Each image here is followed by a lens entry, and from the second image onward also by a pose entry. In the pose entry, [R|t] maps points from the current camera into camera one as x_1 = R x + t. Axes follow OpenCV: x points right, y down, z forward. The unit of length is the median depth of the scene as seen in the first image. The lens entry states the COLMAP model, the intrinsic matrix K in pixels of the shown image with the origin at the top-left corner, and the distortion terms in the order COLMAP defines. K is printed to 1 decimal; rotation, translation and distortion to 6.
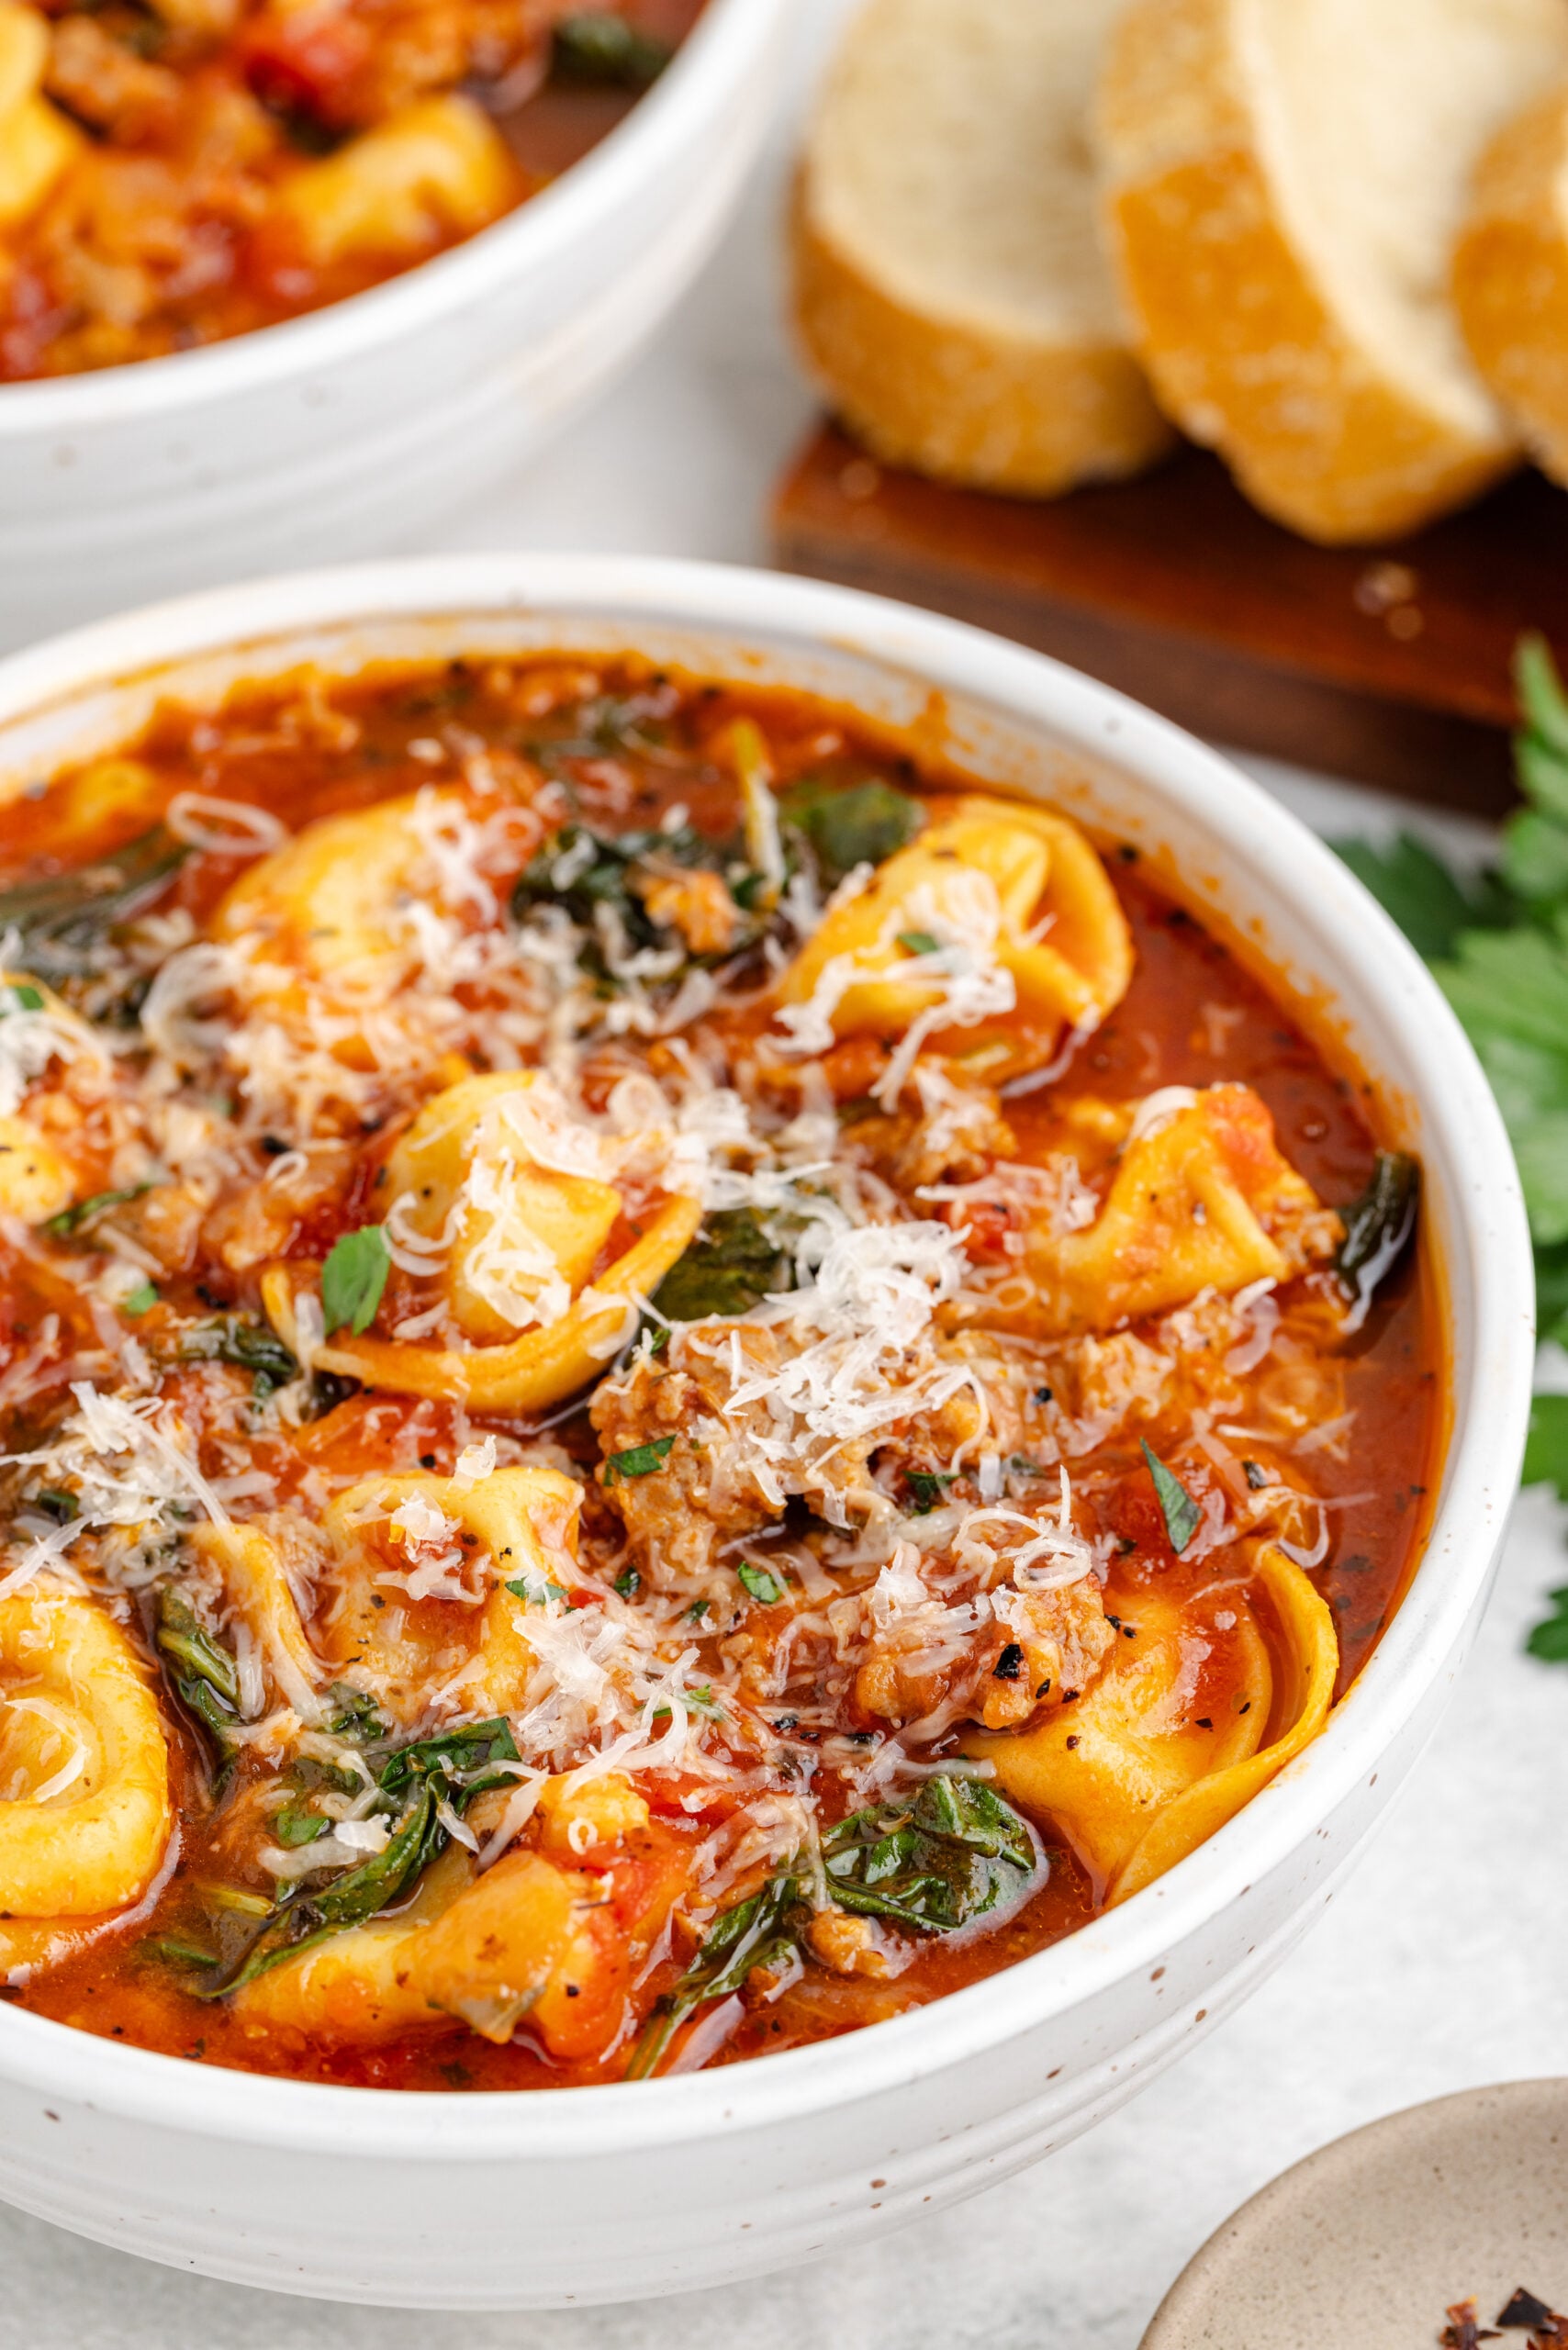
lens RADIAL K [[7374.7, 0, 784.0], [0, 7374.7, 1175.0], [0, 0, 1]] dist [0.012823, -0.166959]
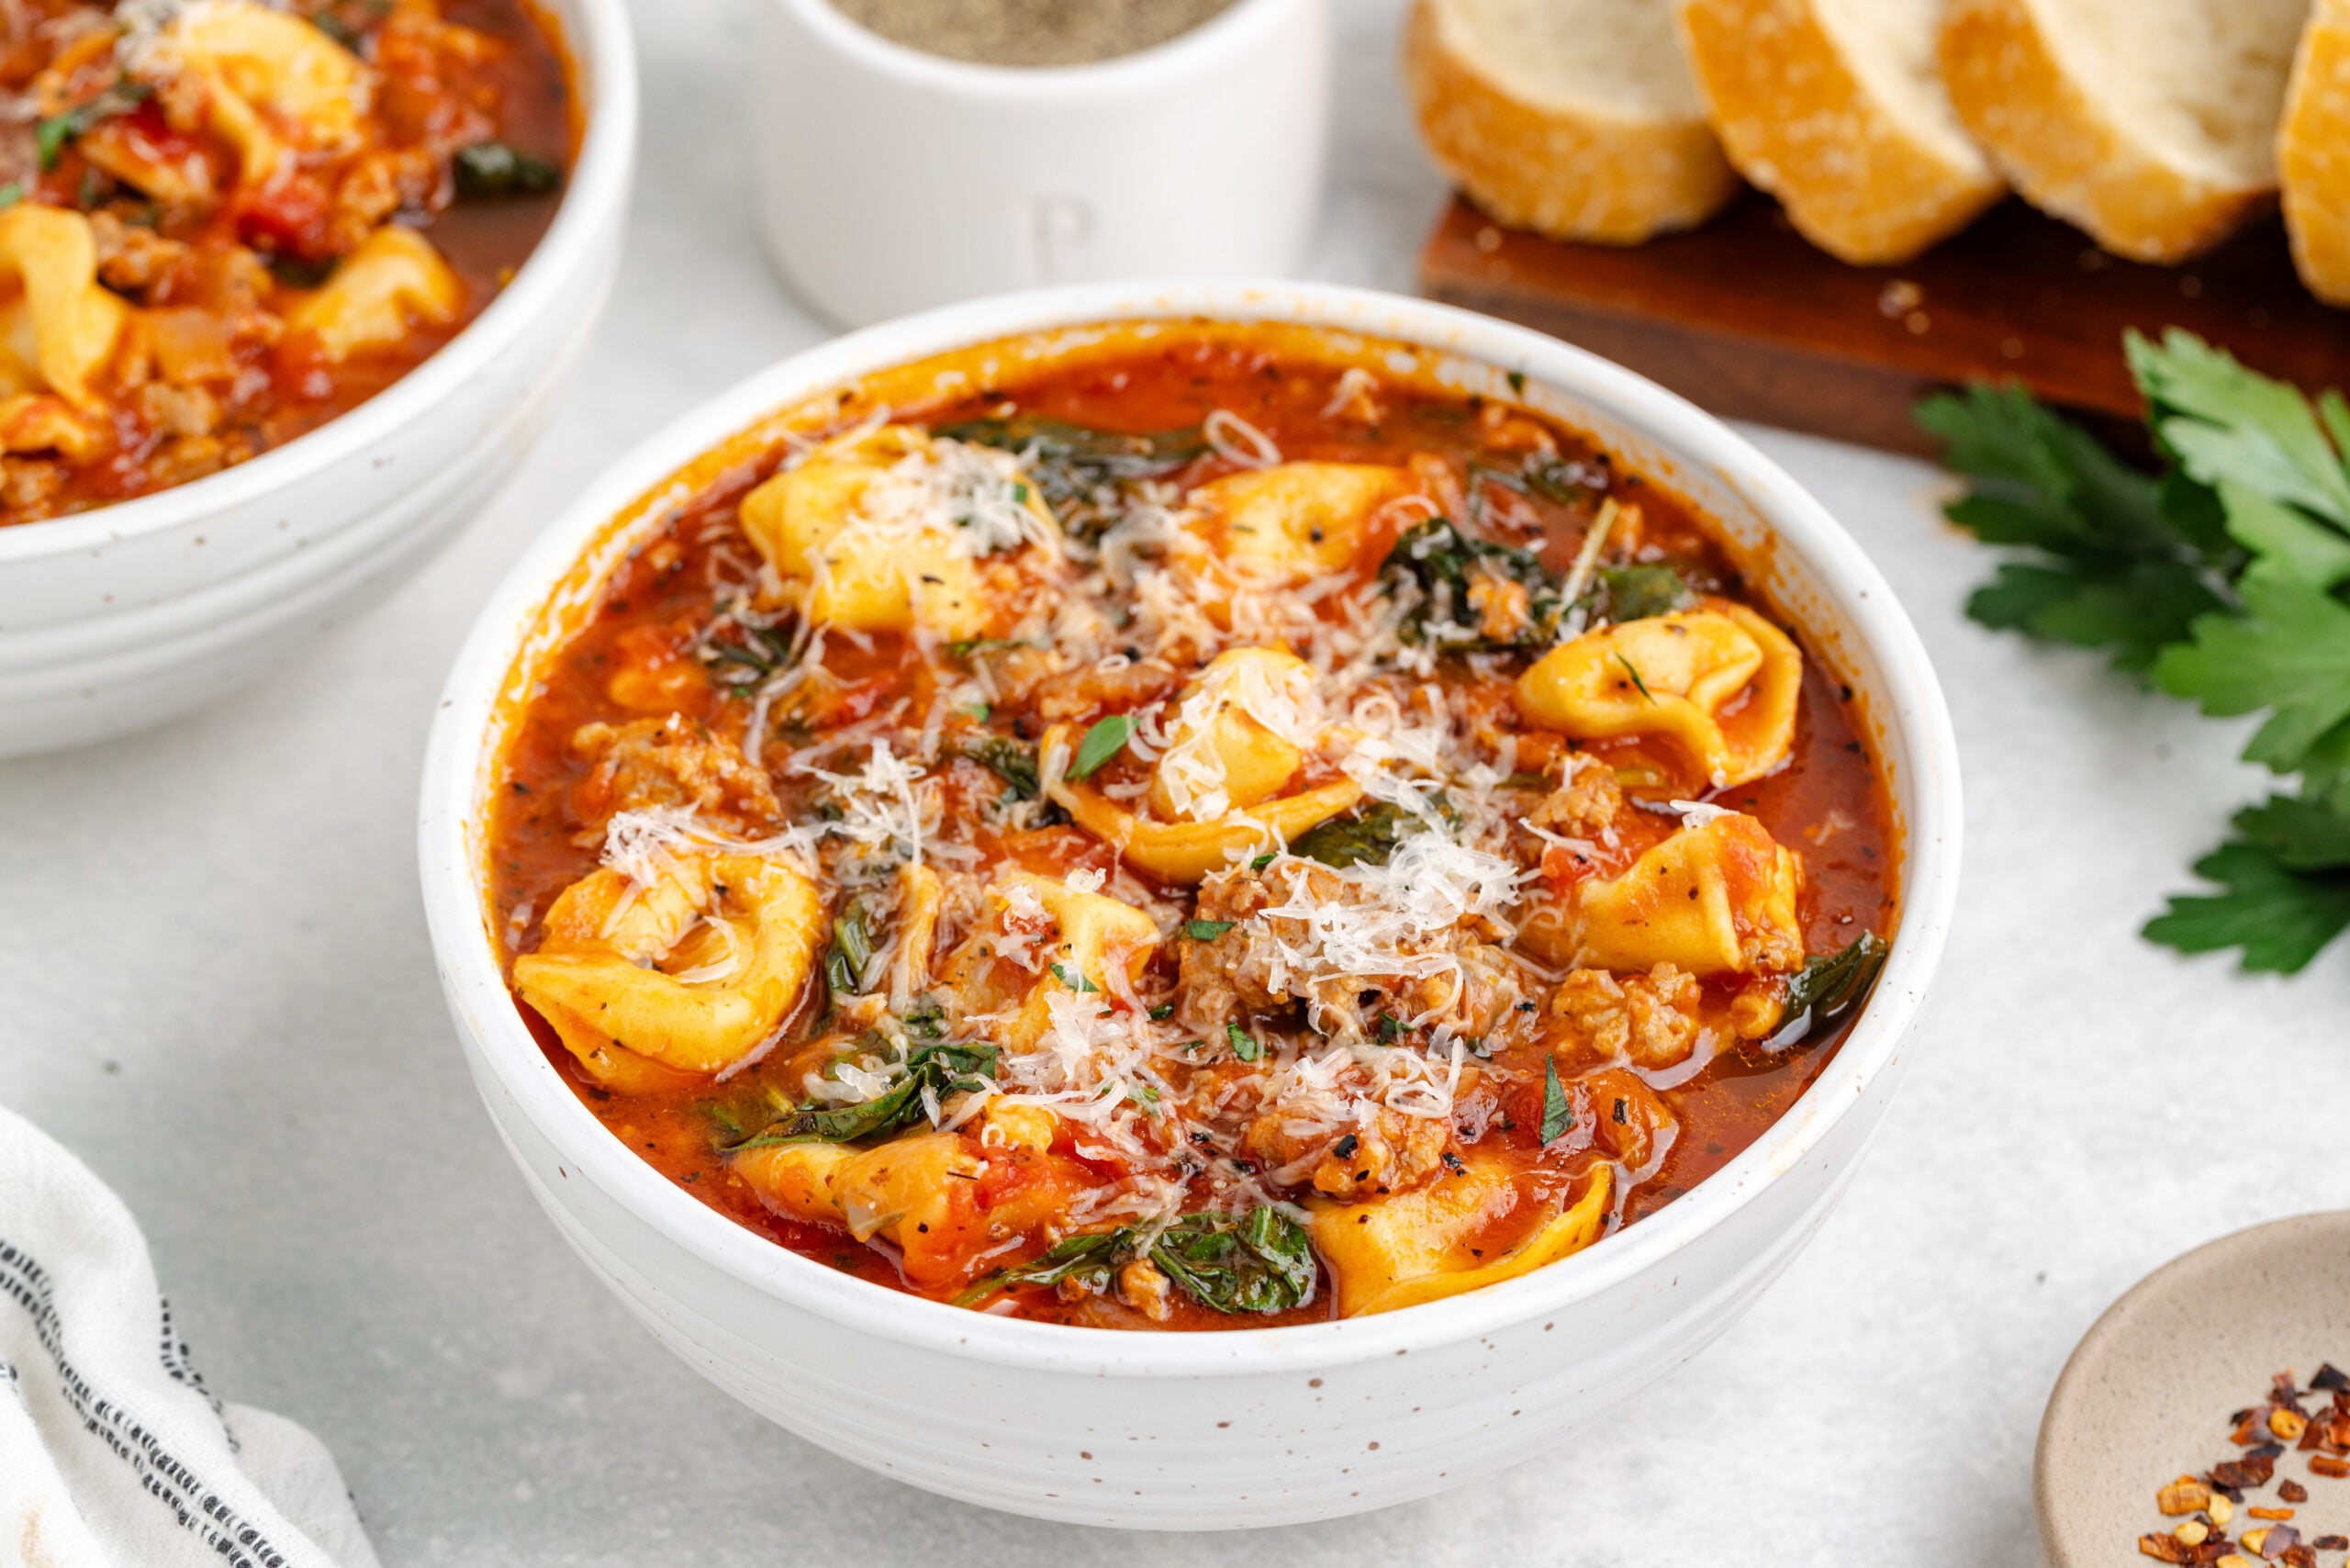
lens RADIAL K [[7374.7, 0, 1259.3], [0, 7374.7, 782.0], [0, 0, 1]] dist [0.012823, -0.166959]
pose [[0.866722, 0.339486, -0.365435, 0.479058], [-0.364395, 0.931244, 0.000862, 0.008591], [0.340601, 0.132416, 0.930837, -0.261400]]
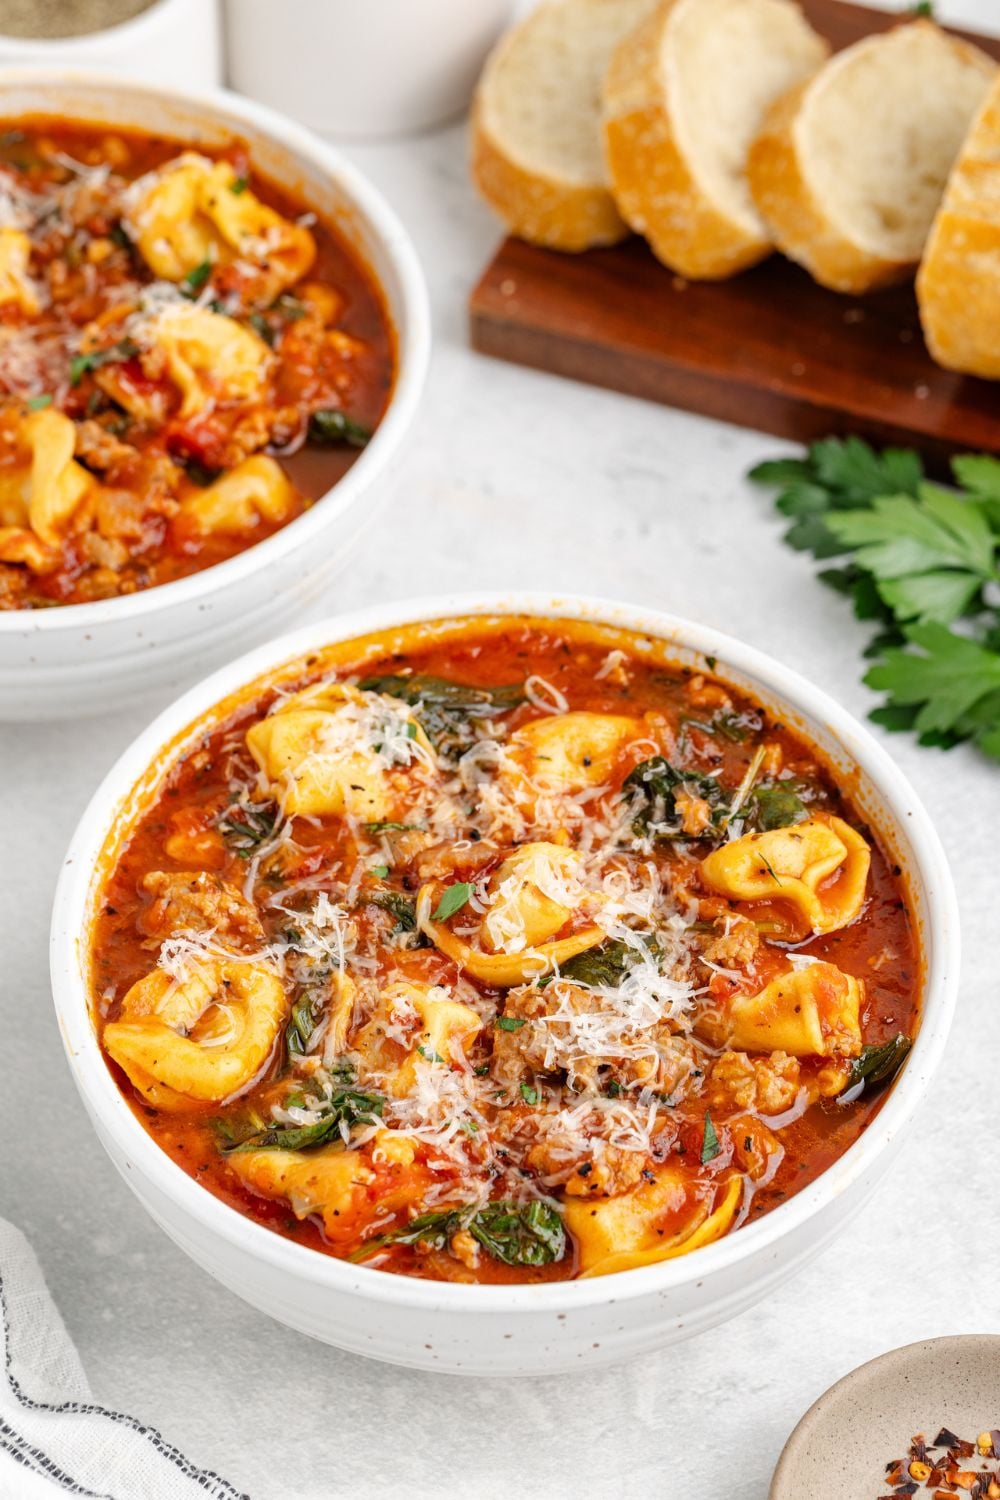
lens RADIAL K [[4707.1, 0, 500.0], [0, 4707.1, 750.0], [0, 0, 1]] dist [0.012823, -0.166959]
pose [[0.844578, 0.398332, -0.357798, 0.474233], [-0.386688, 0.915984, 0.106982, -0.197595], [0.370352, 0.048001, 0.927650, -0.370357]]
